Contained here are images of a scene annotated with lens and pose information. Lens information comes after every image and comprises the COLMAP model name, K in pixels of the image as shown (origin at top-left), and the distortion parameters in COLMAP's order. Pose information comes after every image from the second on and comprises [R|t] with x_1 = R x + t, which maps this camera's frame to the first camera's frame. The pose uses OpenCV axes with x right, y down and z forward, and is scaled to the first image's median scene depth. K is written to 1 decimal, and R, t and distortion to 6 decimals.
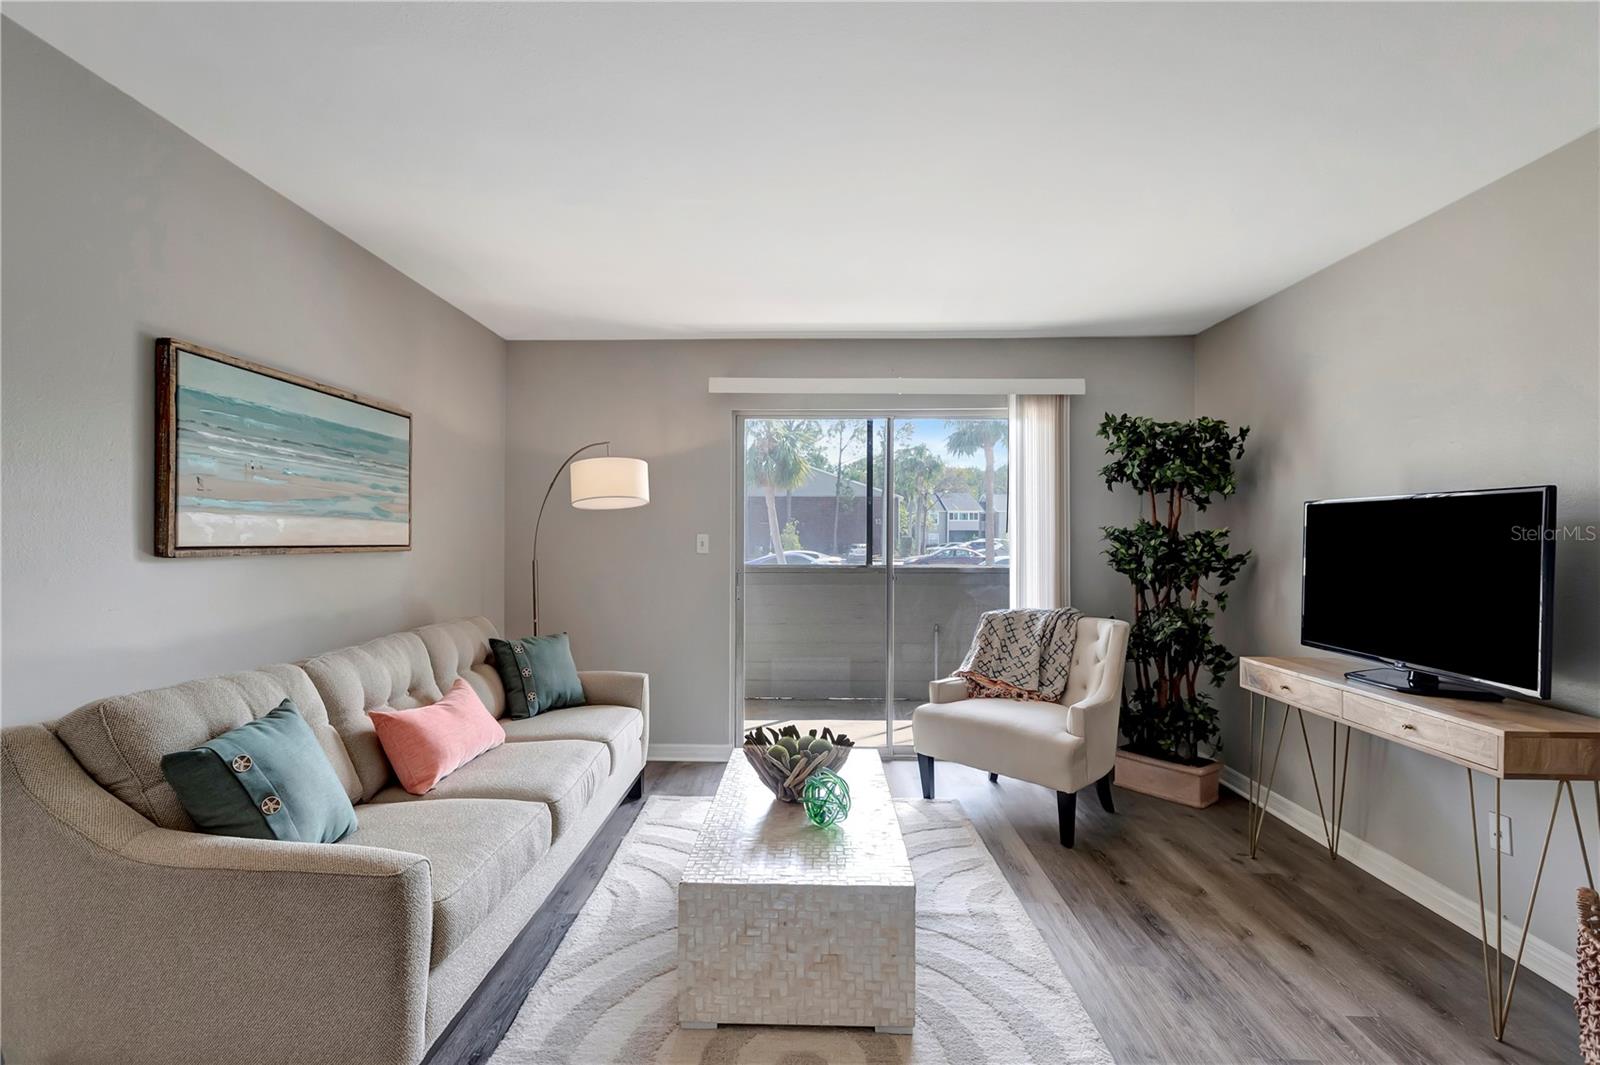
lens RADIAL K [[734.8, 0, 795.8], [0, 734.8, 536.2], [0, 0, 1]] dist [0.000216, -0.000318]
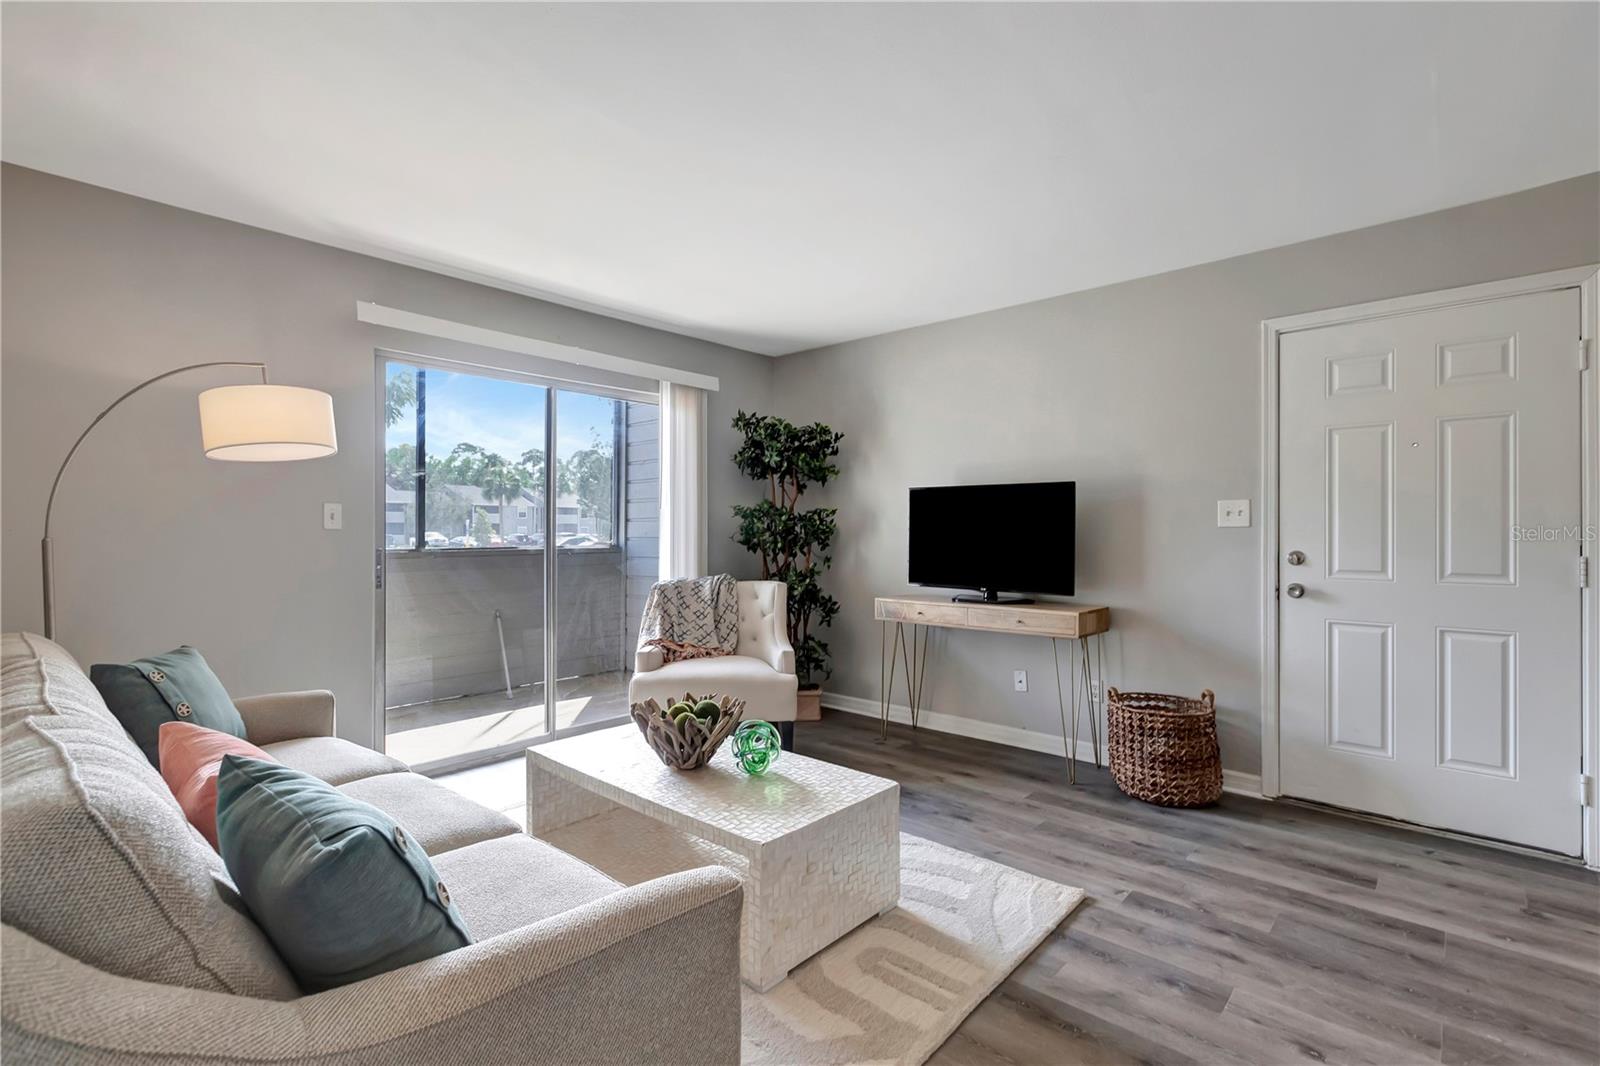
lens RADIAL K [[732.6, 0, 794.1], [0, 732.6, 526.5], [0, 0, 1]] dist [0.000264, -0.000291]
pose [[0.654048, -0.000210, 0.756453, -0.515347], [0.001442, 0.999998, -0.000969, 0.028196], [-0.756452, 0.001725, 0.654047, 0.194898]]
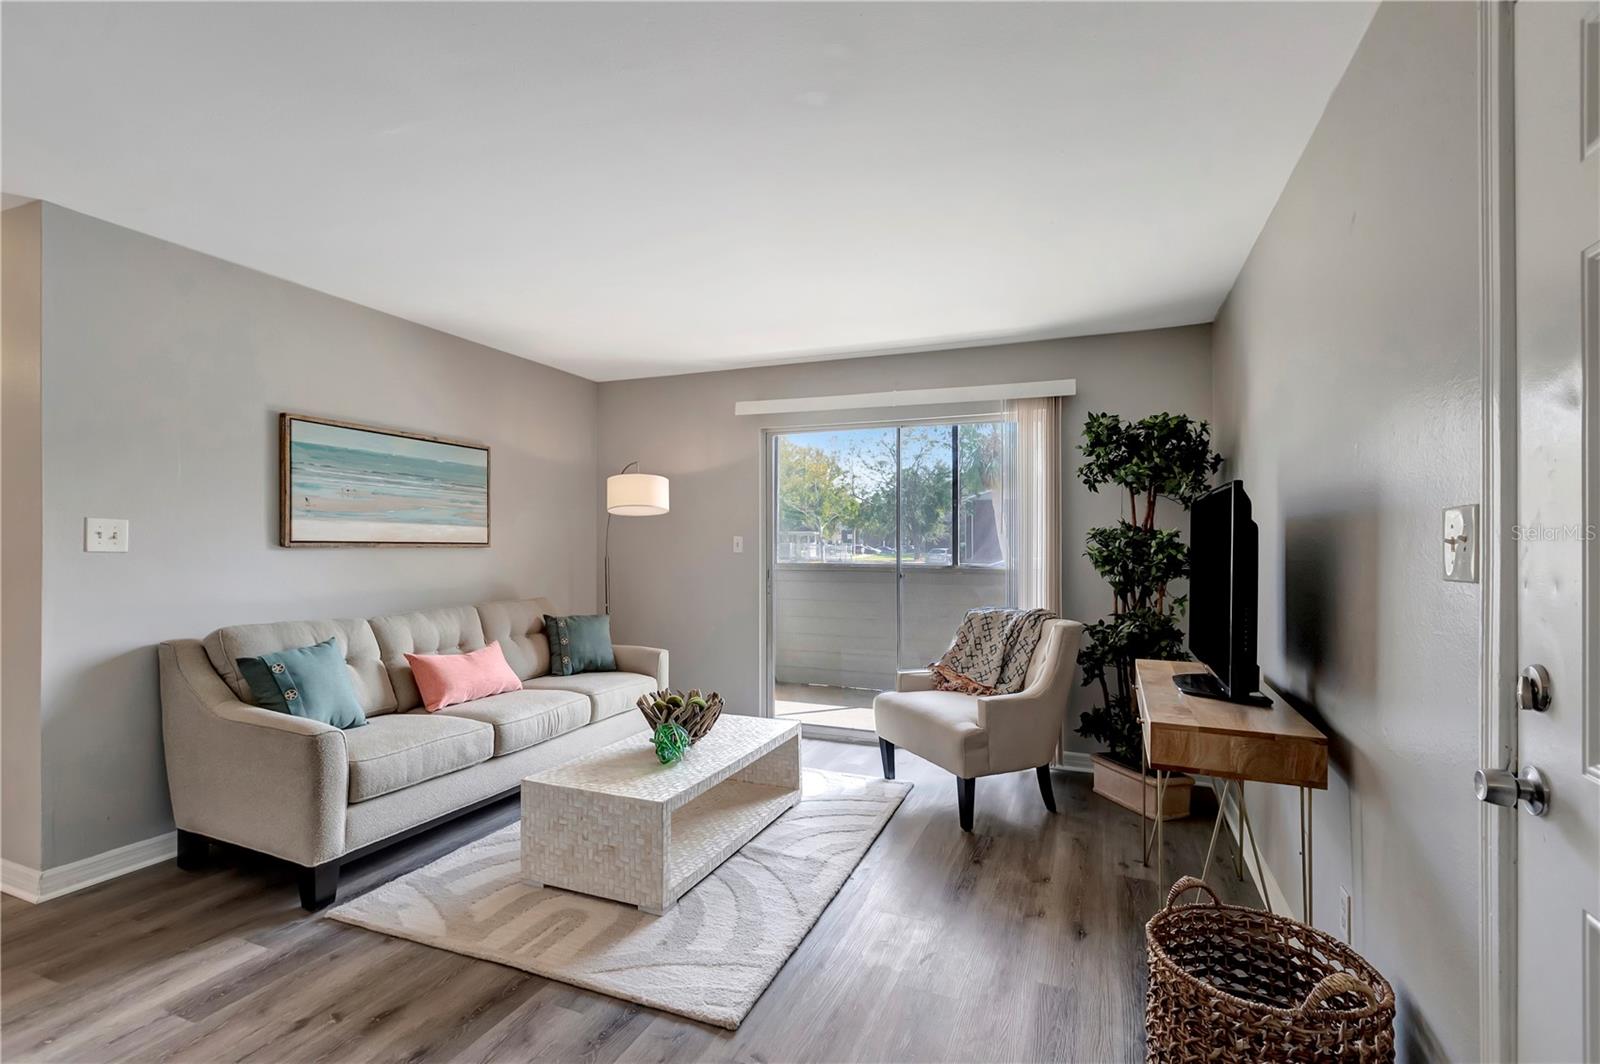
lens RADIAL K [[742.9, 0, 790.3], [0, 742.9, 541.5], [0, 0, 1]] dist [0.002560, 0.000455]
pose [[0.933471, 0.002768, -0.358641, 0.496399], [-0.003272, 0.999994, -0.000799, 0.008837], [0.358637, 0.001920, 0.933475, -0.087276]]
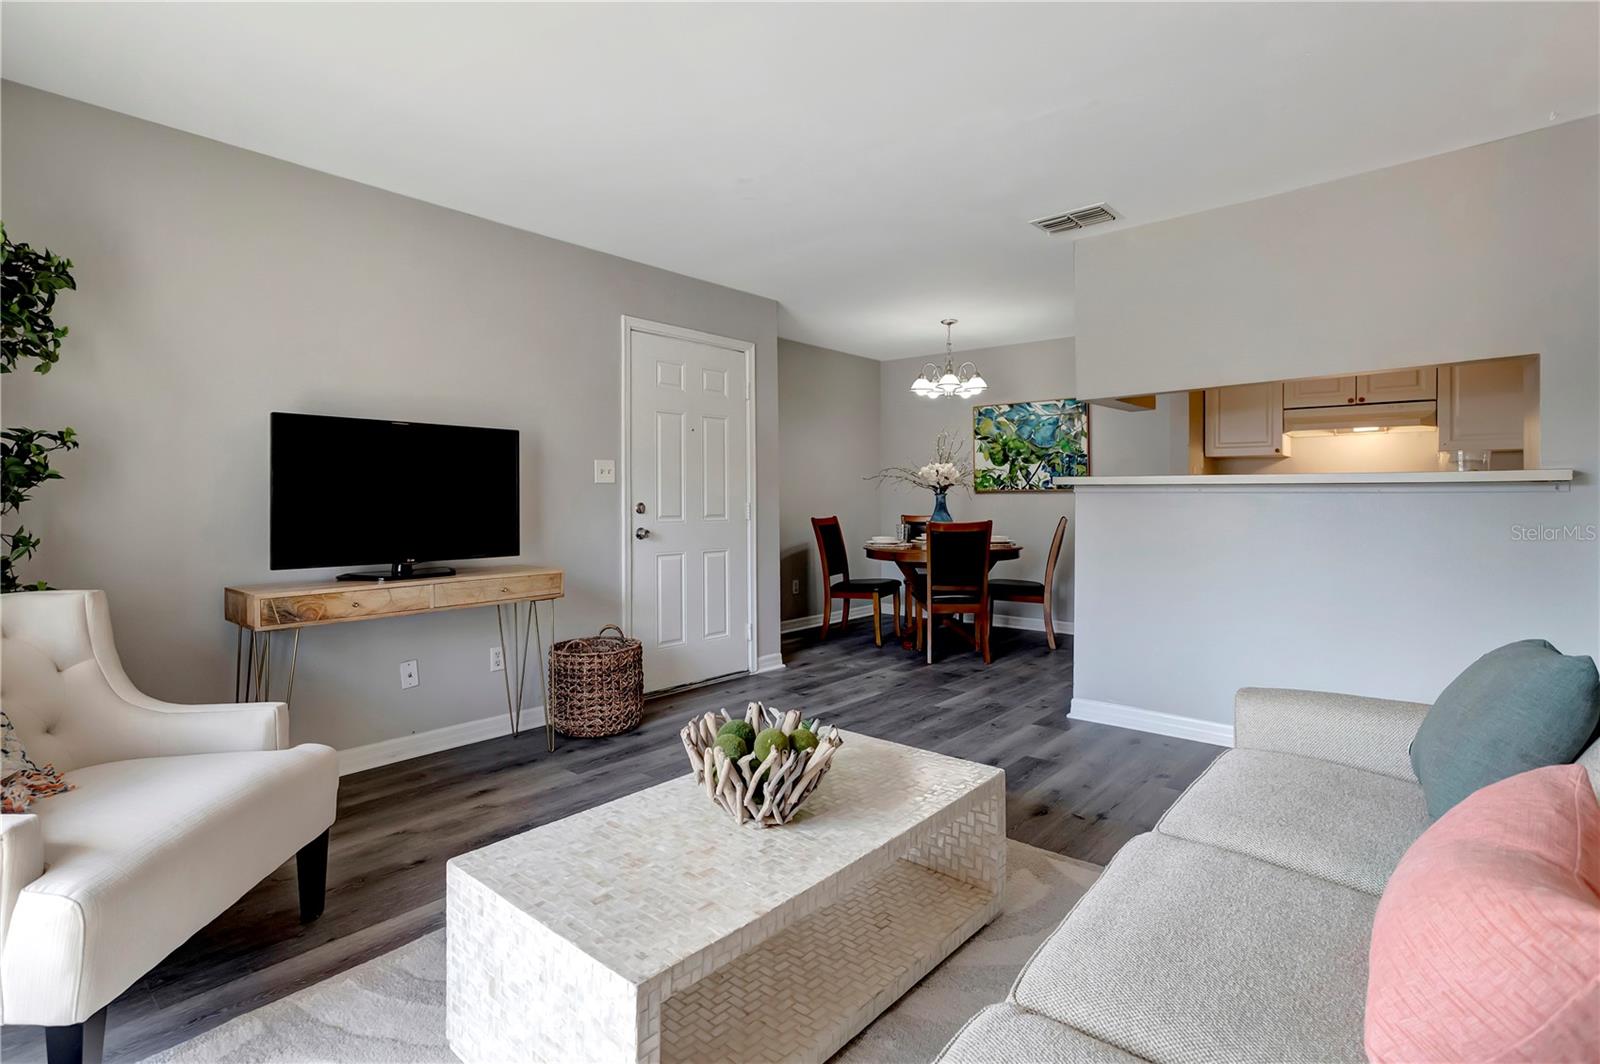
lens RADIAL K [[778.4, 0, 769.7], [0, 778.4, 492.0], [0, 0, 1]] dist [0.000500, 0.000083]
pose [[-0.762615, 0.005860, 0.646826, -0.365069], [0.000909, 0.999968, -0.007987, 0.054124], [-0.646852, -0.005503, -0.762596, 1.218040]]
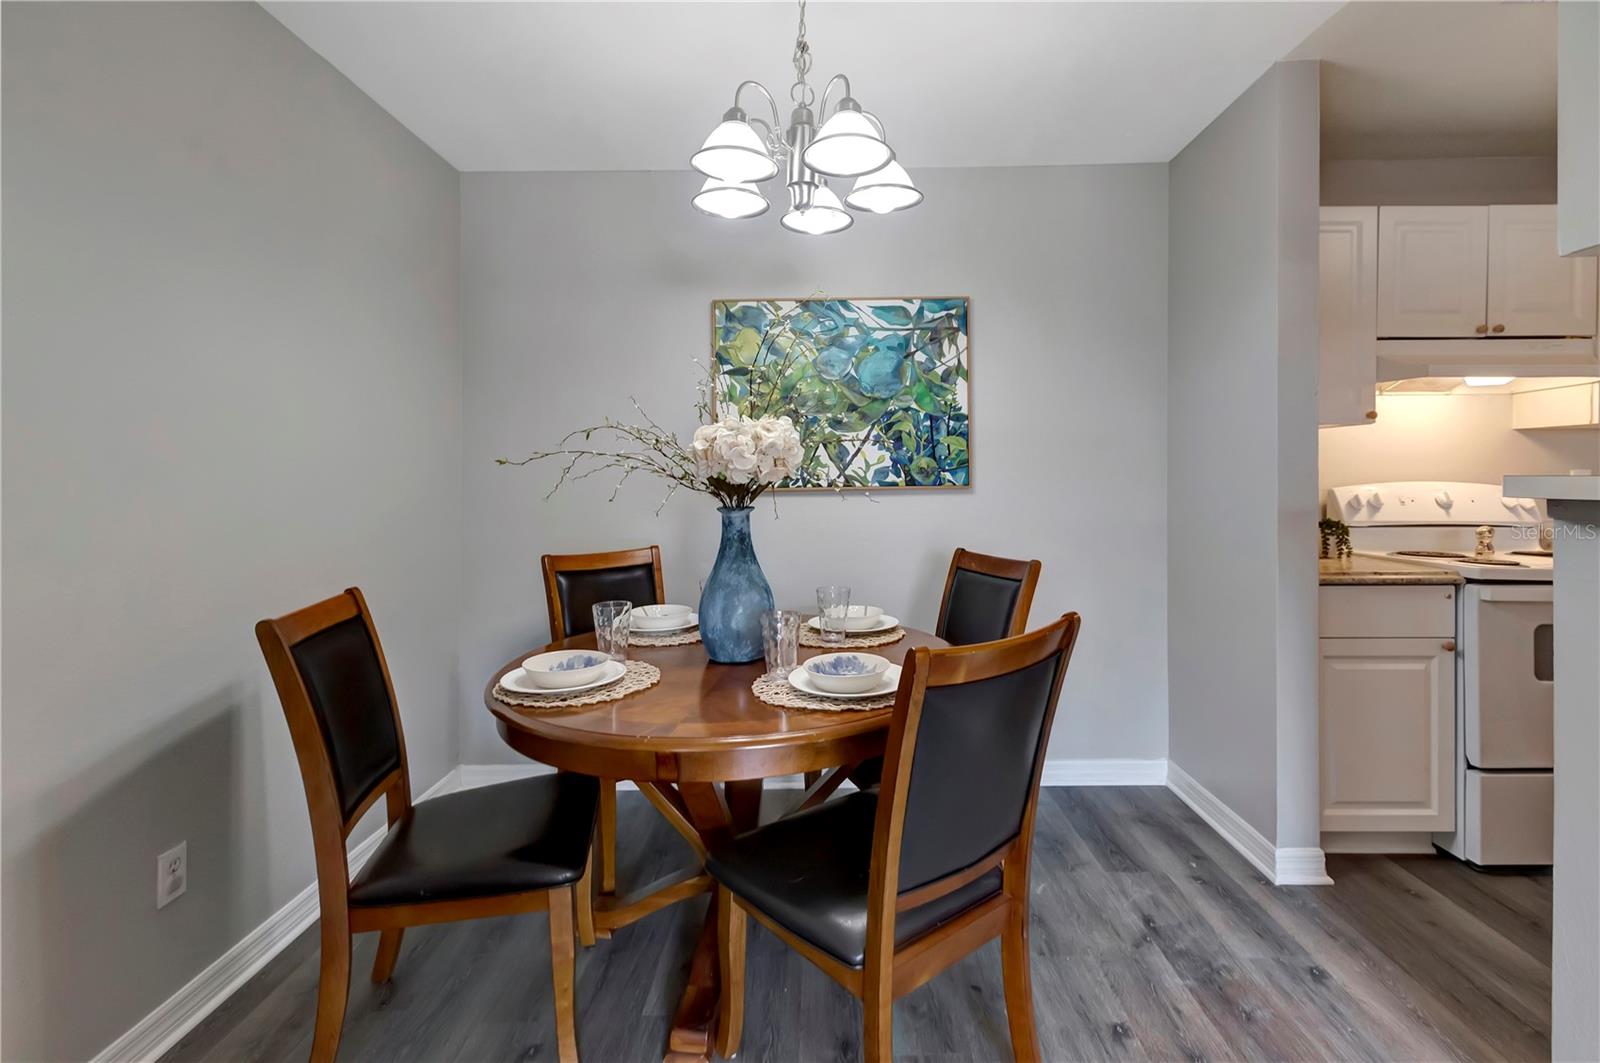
lens RADIAL K [[734.1, 0, 825.5], [0, 734.1, 478.8], [0, 0, 1]] dist [0.001390, -0.000400]
pose [[-0.999618, 0.009292, -0.026037, 0.484537], [0.009200, 0.999951, 0.003654, 0.018635], [0.026069, 0.003413, -0.999654, 0.113570]]
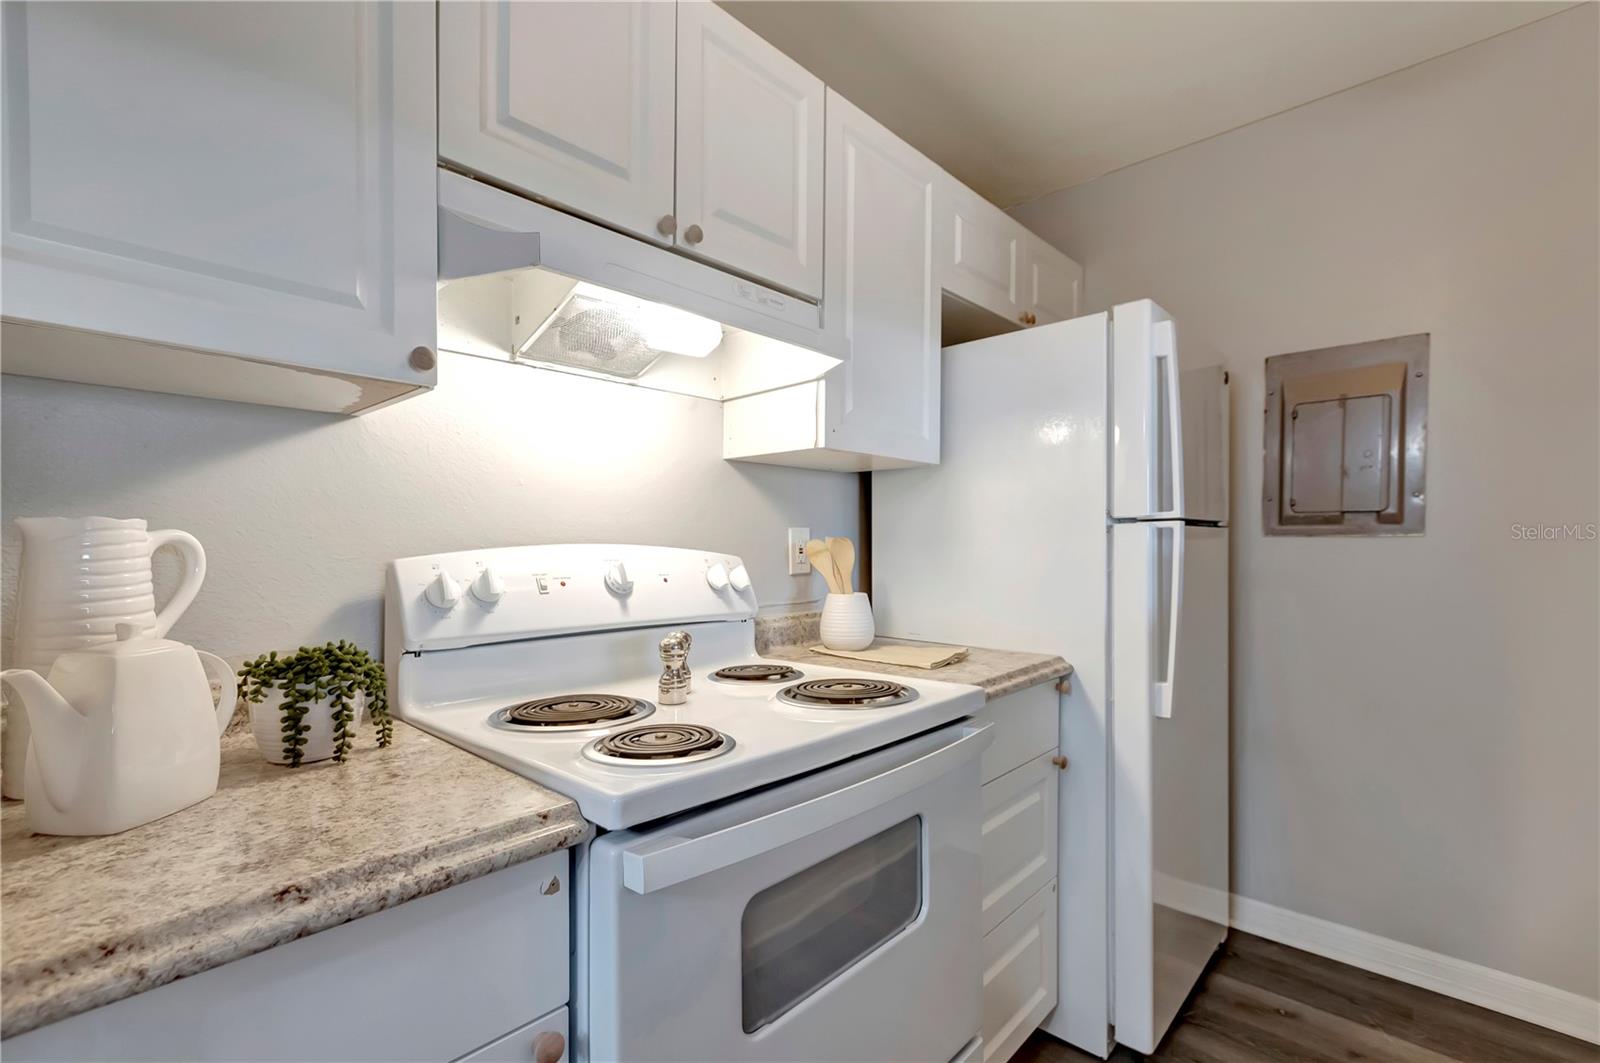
lens RADIAL K [[716.5, 0, 802.3], [0, 716.5, 546.6], [0, 0, 1]] dist [-0.000461, -0.000740]
pose [[-0.656097, 0.009133, -0.754622, -0.012597], [0.004215, 0.999956, 0.008437, 0.029874], [0.754665, 0.002354, -0.656106, -0.366444]]
